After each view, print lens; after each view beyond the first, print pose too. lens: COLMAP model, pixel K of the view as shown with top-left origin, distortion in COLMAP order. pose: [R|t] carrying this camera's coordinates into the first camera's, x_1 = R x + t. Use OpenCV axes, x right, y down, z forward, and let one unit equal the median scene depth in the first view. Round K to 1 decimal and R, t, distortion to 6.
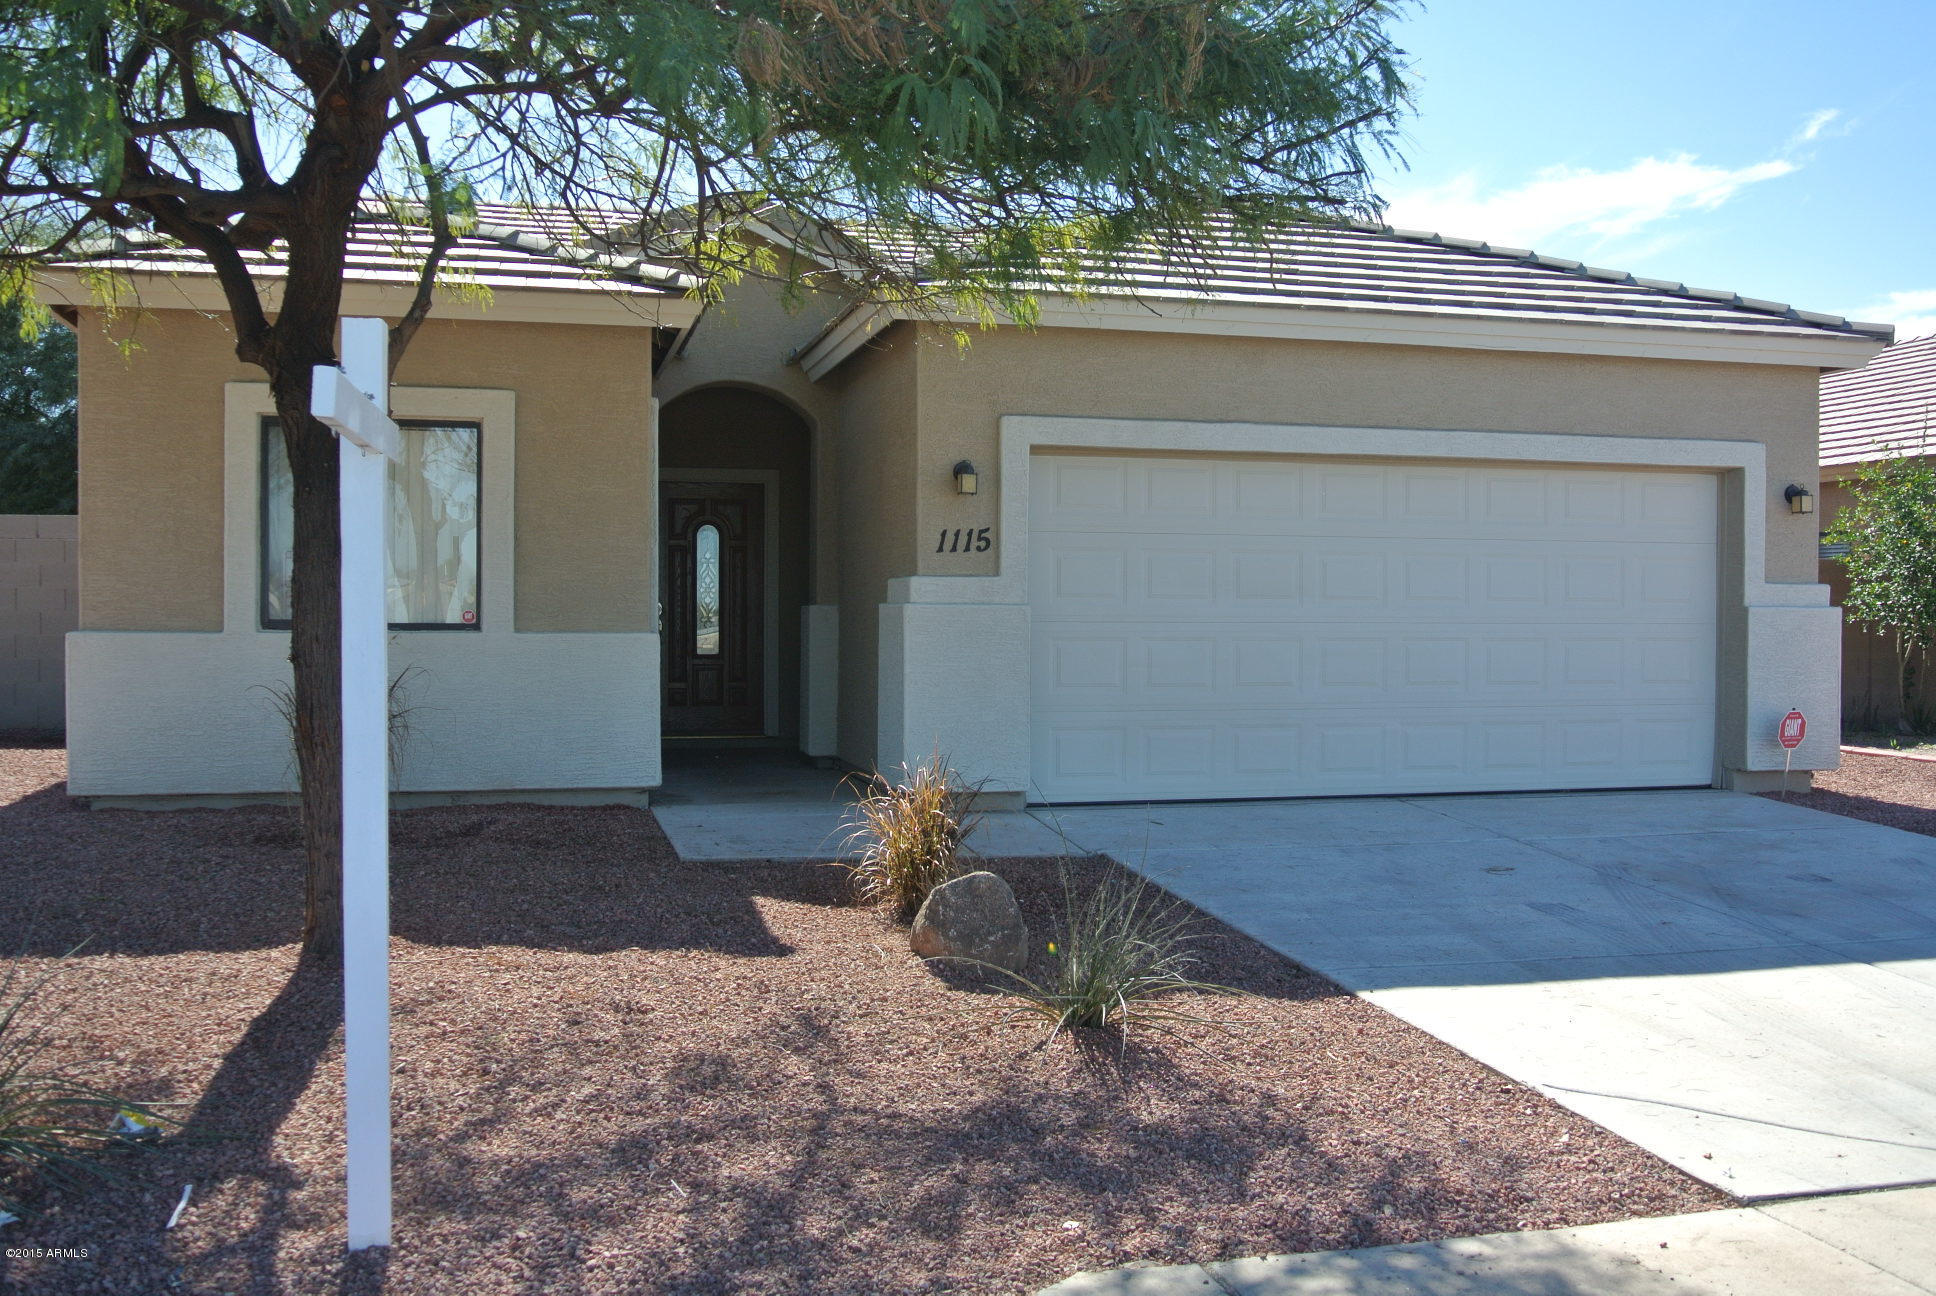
lens RADIAL K [[1811.2, 0, 971.3], [0, 1811.2, 634.8], [0, 0, 1]] dist [-0.086889, 0.000000]
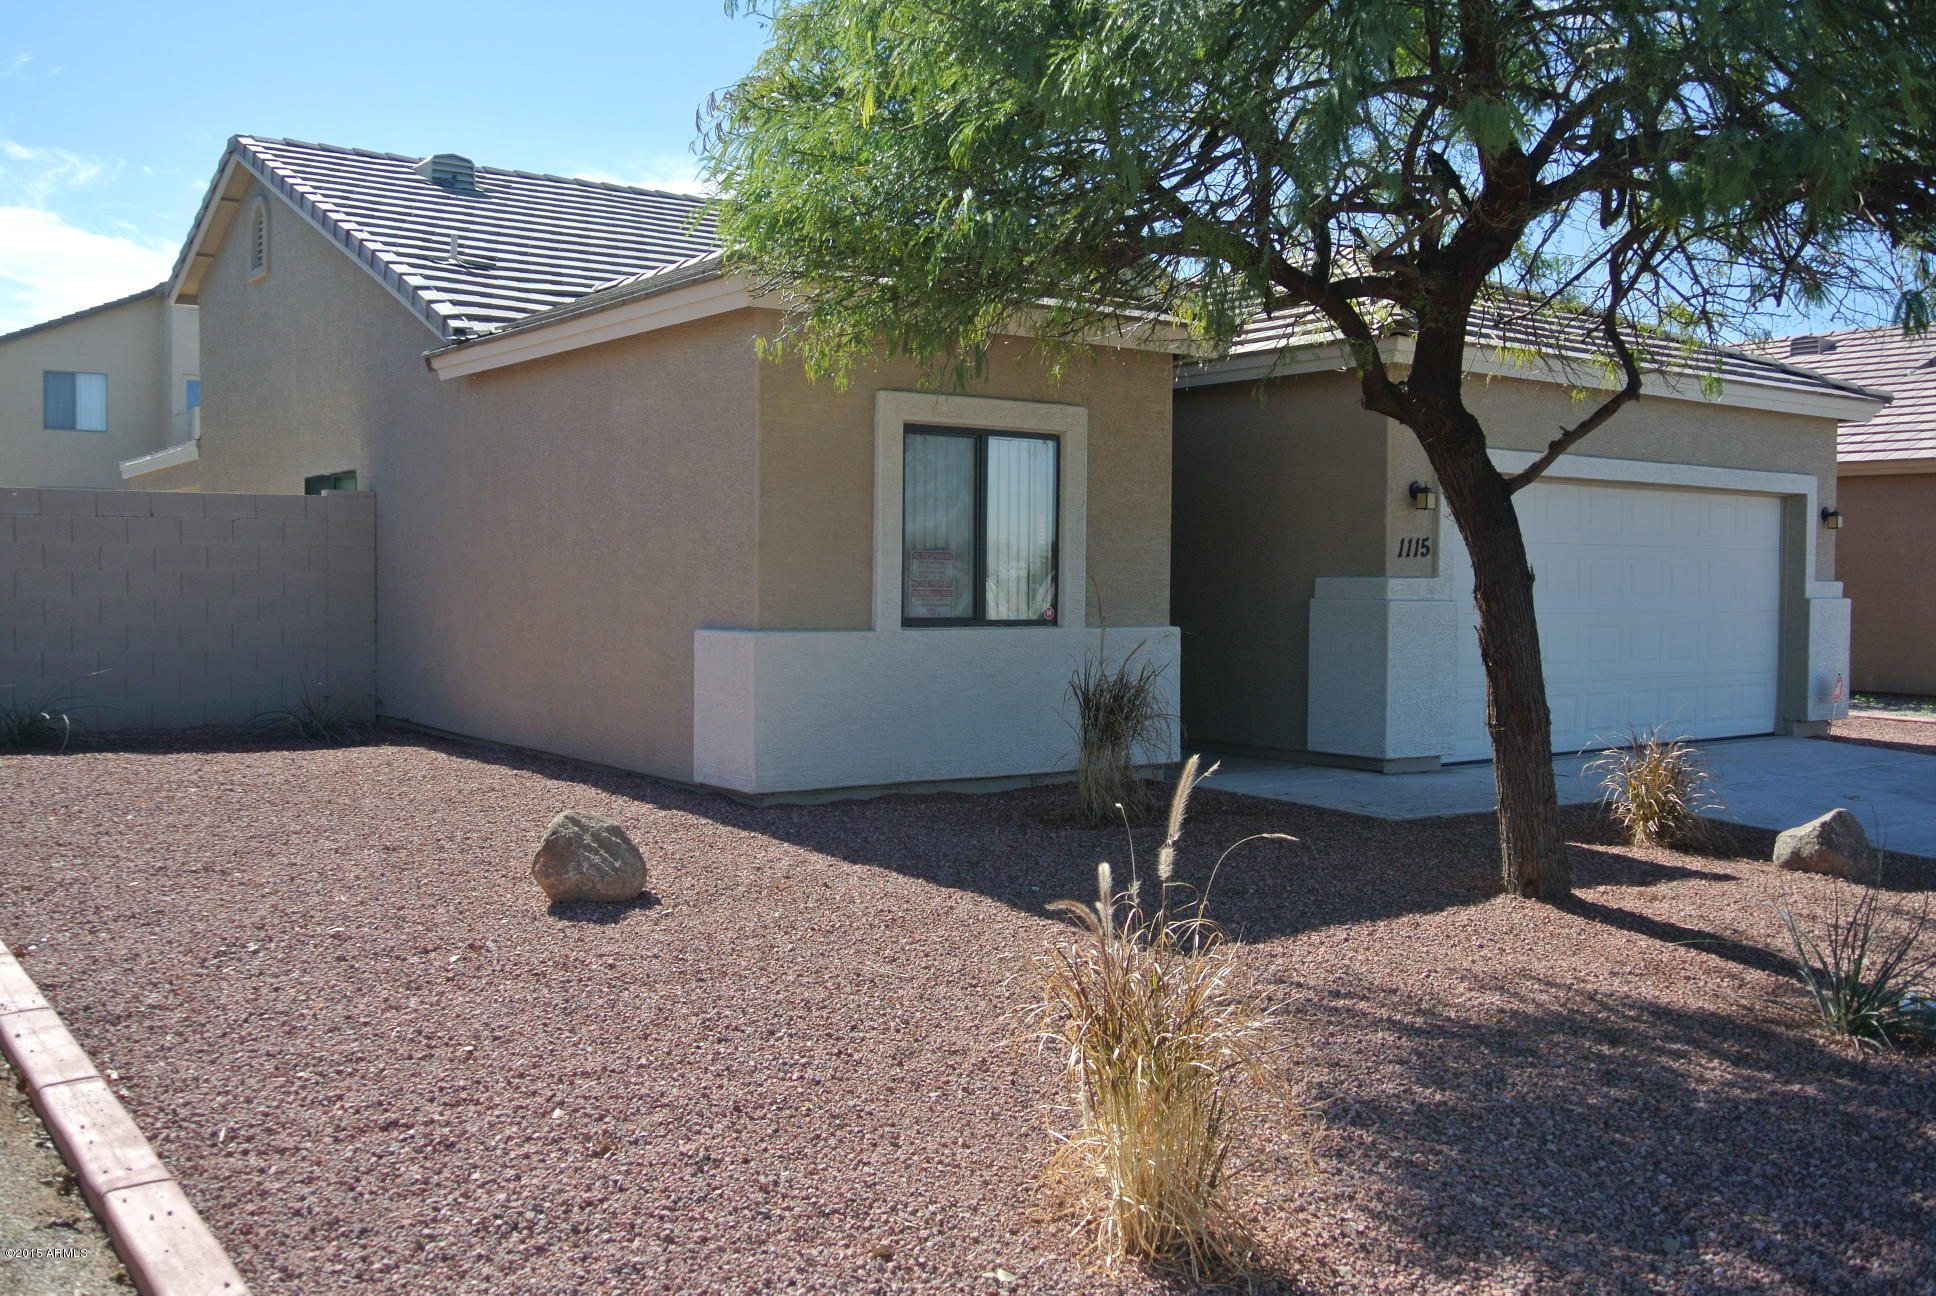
lens RADIAL K [[1811.2, 0, 961.1], [0, 1811.2, 648.4], [0, 0, 1]] dist [-0.086889, 0.000000]
pose [[0.927311, -0.013443, 0.374051, -0.668526], [0.004387, 0.999677, 0.025051, -0.014937], [-0.374267, -0.021589, 0.927070, 0.001828]]
